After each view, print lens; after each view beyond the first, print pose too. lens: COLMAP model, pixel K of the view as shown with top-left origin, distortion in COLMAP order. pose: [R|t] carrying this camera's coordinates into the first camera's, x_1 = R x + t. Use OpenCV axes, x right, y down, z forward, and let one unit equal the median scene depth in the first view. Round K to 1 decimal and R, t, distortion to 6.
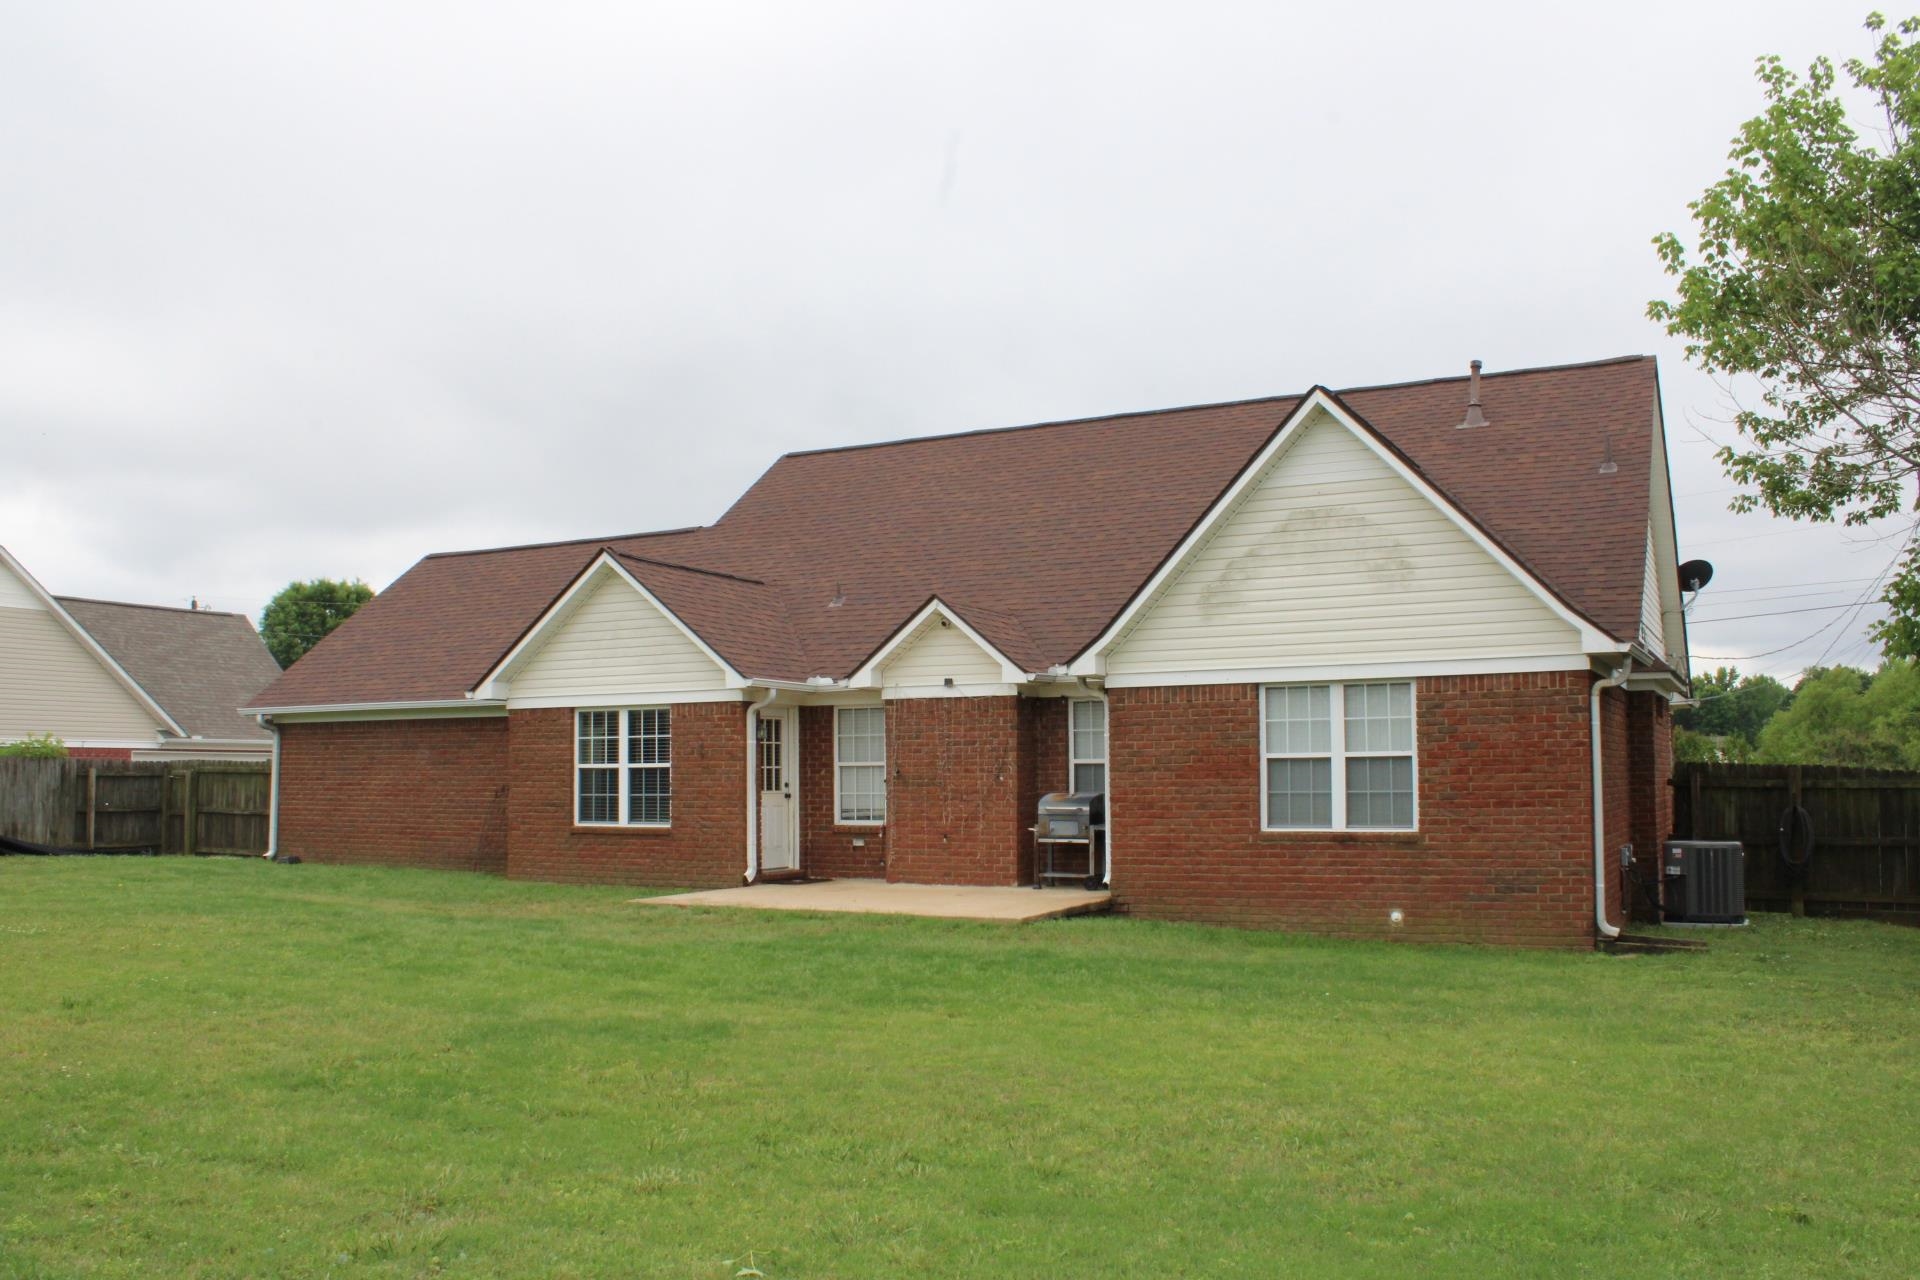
lens RADIAL K [[1666.5, 0, 978.6], [0, 1666.5, 643.9], [0, 0, 1]] dist [-0.147909, 0.155928]
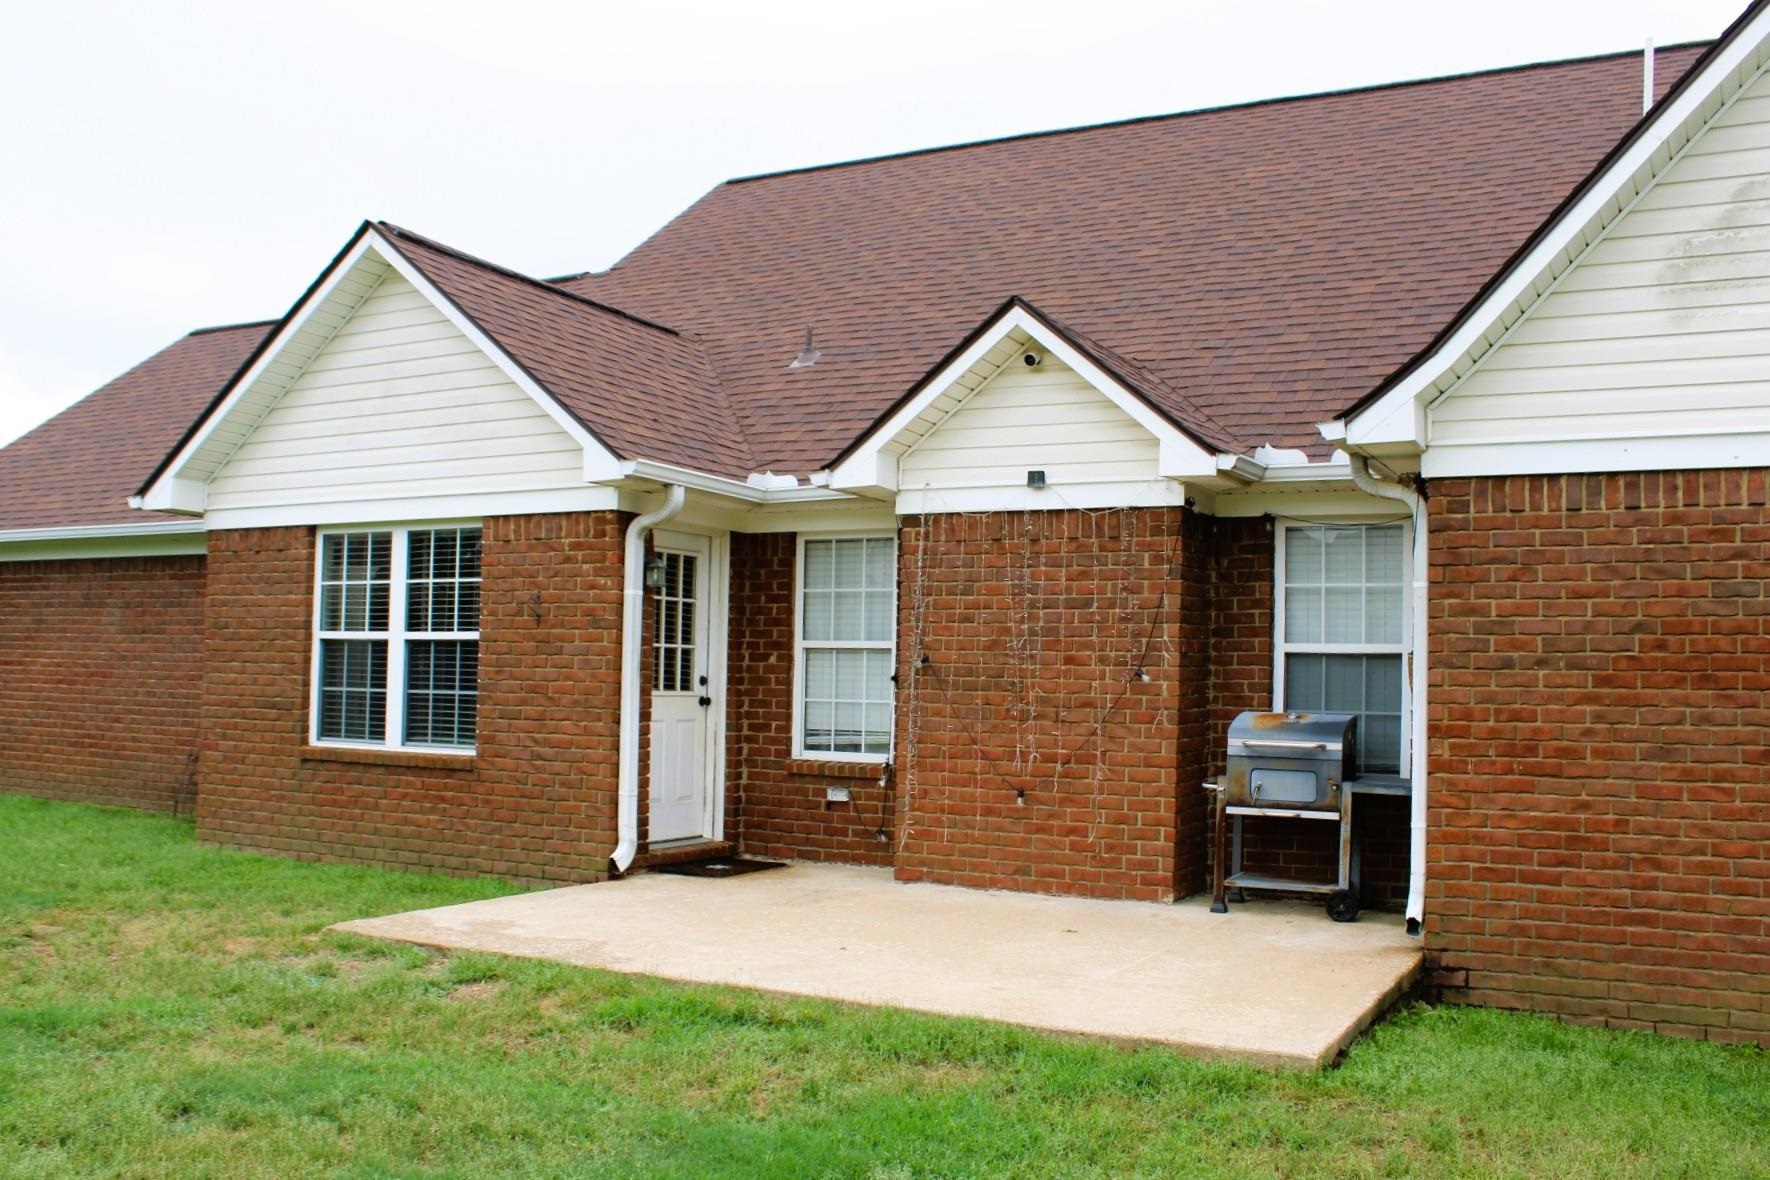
lens RADIAL K [[1536.3, 0, 889.5], [0, 1536.3, 623.8], [0, 0, 1]] dist [-0.147909, 0.155928]
pose [[0.999498, 0.029137, -0.012445, -0.053258], [-0.028648, 0.998874, 0.037820, 0.048870], [0.013533, -0.037444, 0.999207, 0.538347]]
